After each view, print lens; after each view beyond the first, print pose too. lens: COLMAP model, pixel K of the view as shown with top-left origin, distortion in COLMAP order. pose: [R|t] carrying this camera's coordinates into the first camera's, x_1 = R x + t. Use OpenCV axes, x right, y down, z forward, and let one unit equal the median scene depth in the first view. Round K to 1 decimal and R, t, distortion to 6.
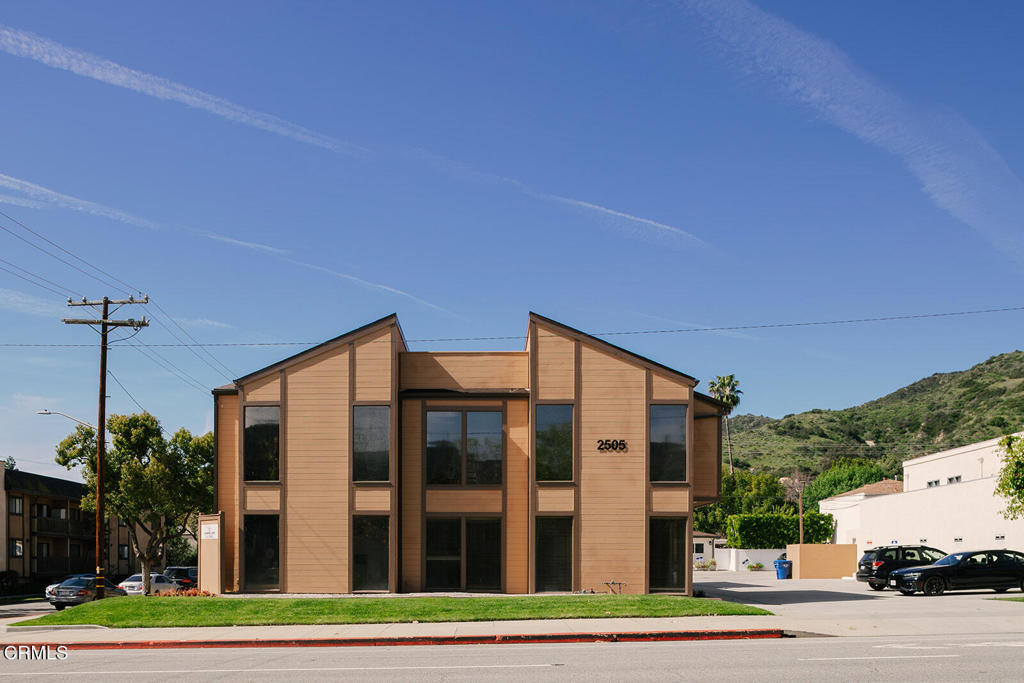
lens RADIAL K [[707.7, 0, 512.0], [0, 707.7, 341.5], [0, 0, 1]] dist [-0.105114, -0.000533]
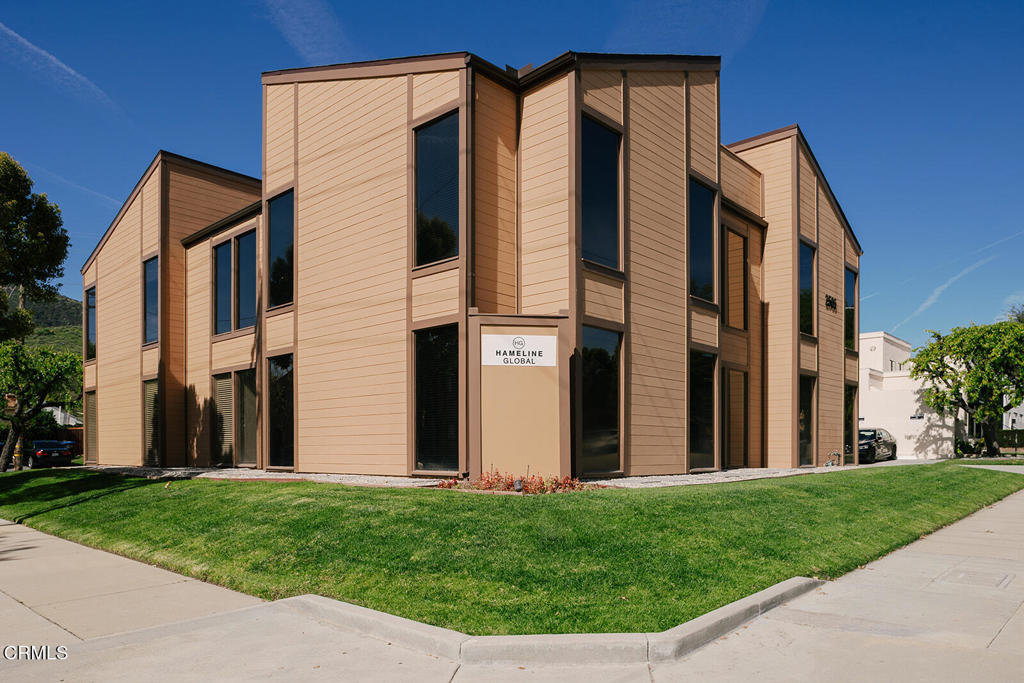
lens RADIAL K [[707.7, 0, 512.0], [0, 707.7, 341.5], [0, 0, 1]] dist [-0.105114, -0.000533]
pose [[0.709500, 0.121632, 0.694130, -0.740814], [-0.224890, 0.972569, 0.059448, 0.231628], [-0.667858, -0.198281, 0.717391, 0.635319]]
